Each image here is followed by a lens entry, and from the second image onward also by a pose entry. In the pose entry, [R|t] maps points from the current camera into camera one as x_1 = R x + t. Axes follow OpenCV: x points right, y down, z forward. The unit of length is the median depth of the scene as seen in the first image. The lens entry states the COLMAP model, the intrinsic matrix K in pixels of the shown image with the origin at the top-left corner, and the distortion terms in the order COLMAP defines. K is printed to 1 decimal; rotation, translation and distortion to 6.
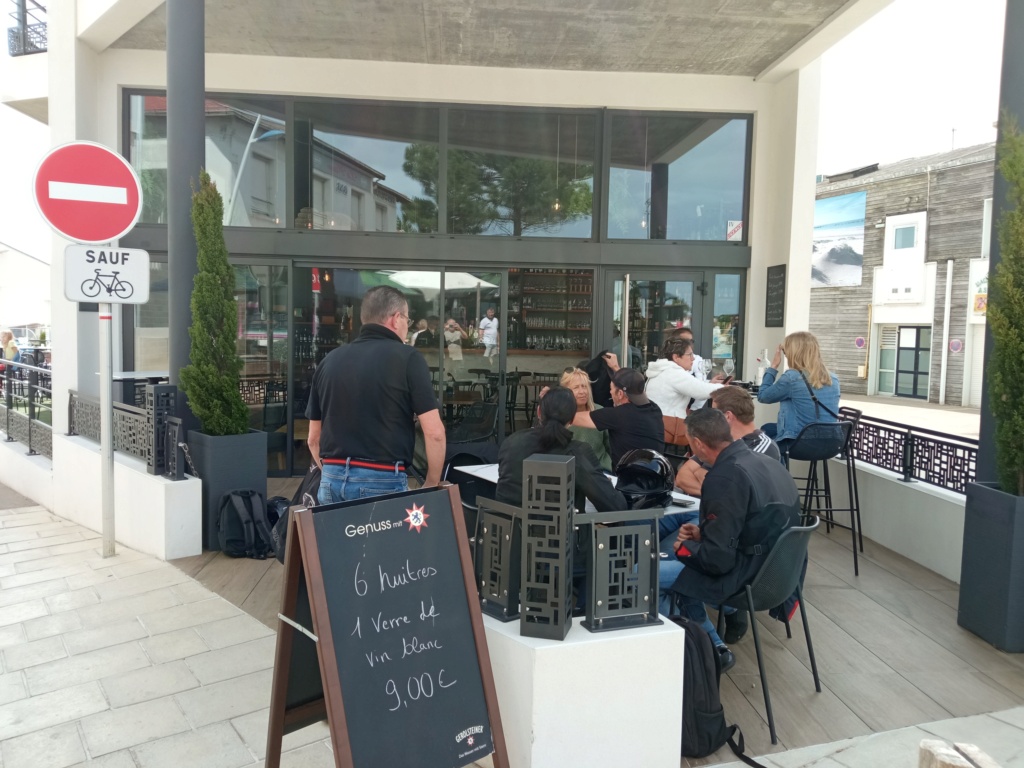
lens RADIAL K [[808.0, 0, 511.8], [0, 808.0, 384.3], [0, 0, 1]] dist [0.003156, -0.000121]
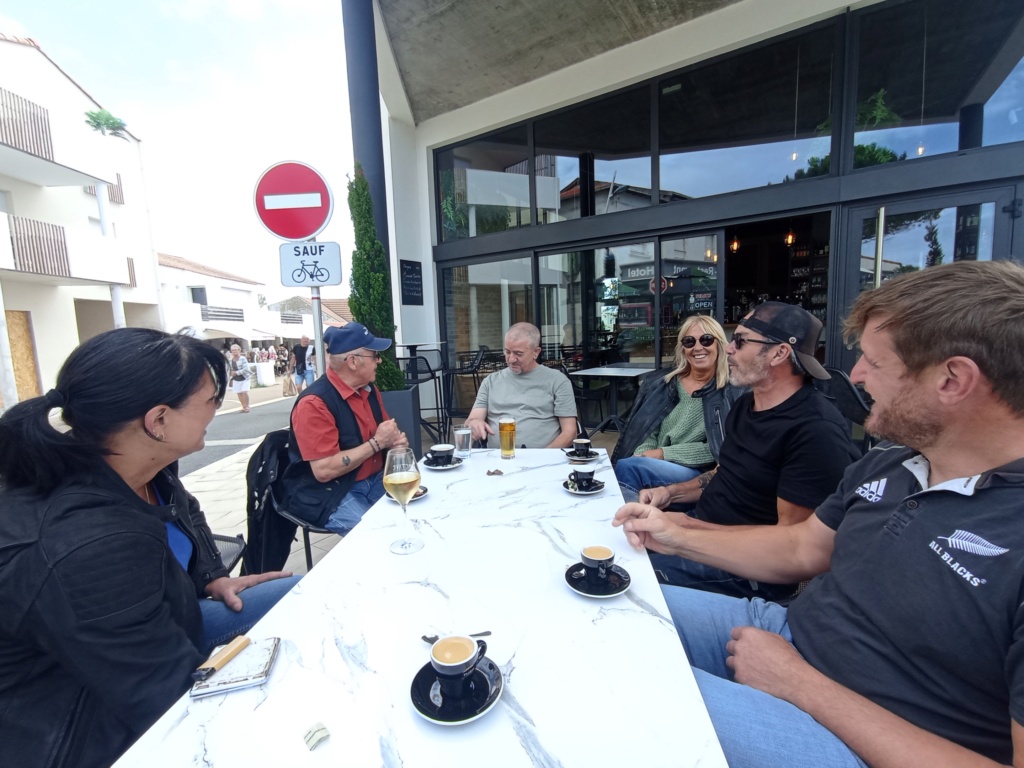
lens RADIAL K [[446.7, 0, 511.9], [0, 446.7, 387.2], [0, 0, 1]] dist [-0.004027, -0.000720]
pose [[0.799080, 0.027363, -0.600602, 0.183663], [0.013943, 0.997852, 0.064011, 0.017777], [0.601063, -0.059524, 0.796982, 0.613987]]
